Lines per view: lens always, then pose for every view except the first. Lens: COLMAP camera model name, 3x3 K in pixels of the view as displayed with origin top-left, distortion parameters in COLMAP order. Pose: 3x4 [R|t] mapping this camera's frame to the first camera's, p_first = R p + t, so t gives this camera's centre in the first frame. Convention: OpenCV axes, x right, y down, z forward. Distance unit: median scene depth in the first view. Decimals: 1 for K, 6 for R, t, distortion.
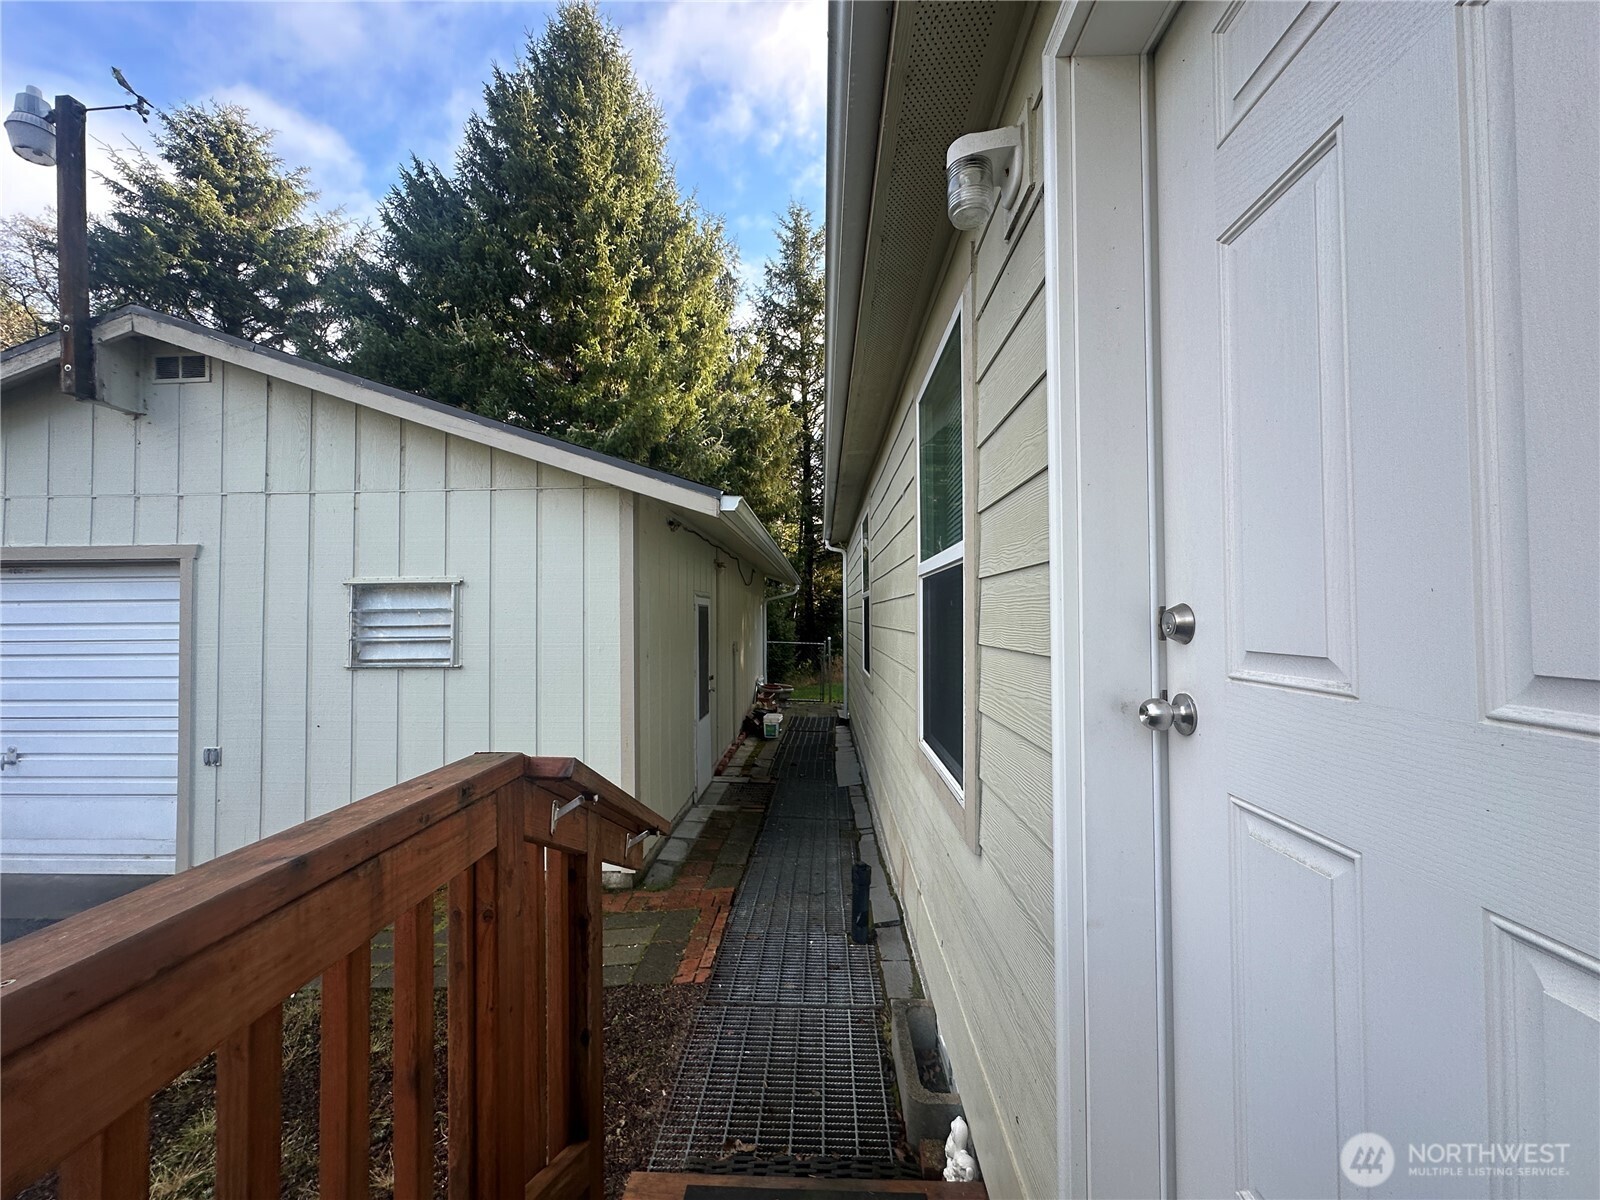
lens RADIAL K [[638.7, 0, 801.5], [0, 638.7, 599.6], [0, 0, 1]] dist [-0.003553, 0.000664]
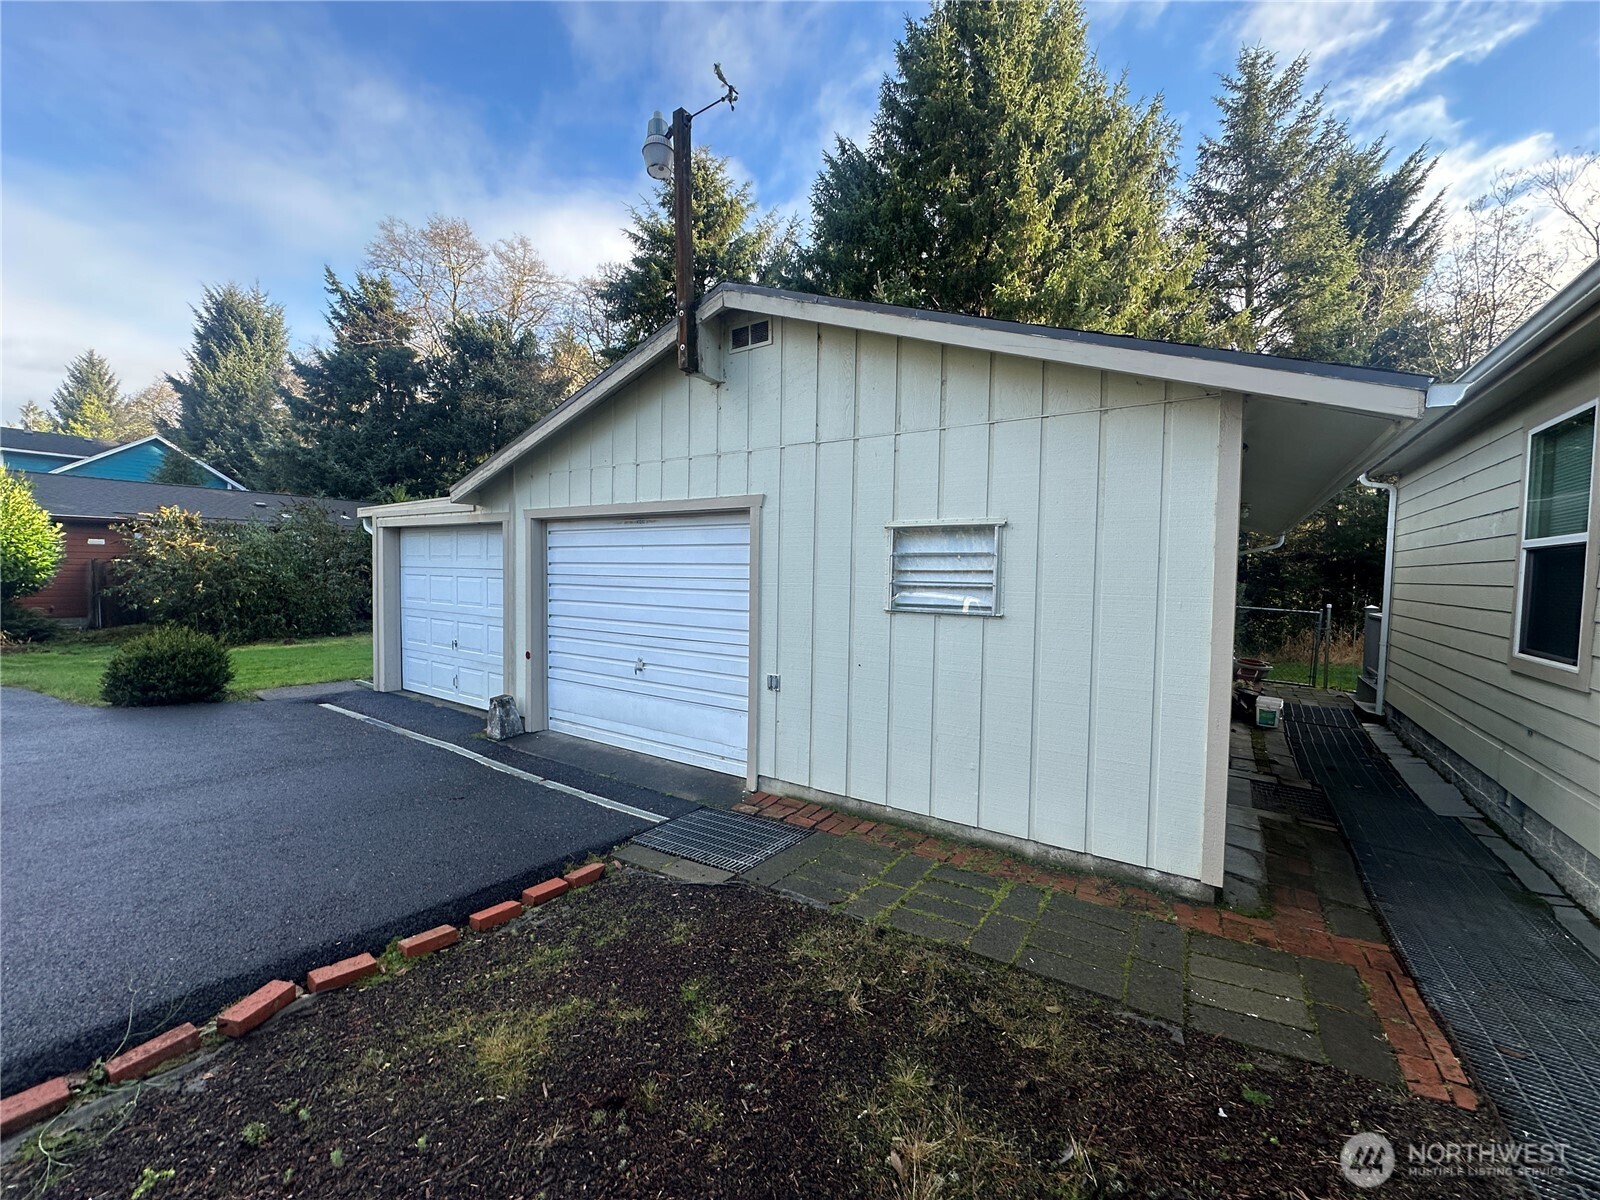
lens RADIAL K [[638.7, 0, 801.5], [0, 638.7, 599.6], [0, 0, 1]] dist [-0.003553, 0.000664]
pose [[0.853379, 0.044604, -0.519379, -0.233763], [-0.010009, 0.997551, 0.069222, 0.015986], [0.521195, -0.053874, 0.851736, 0.053255]]
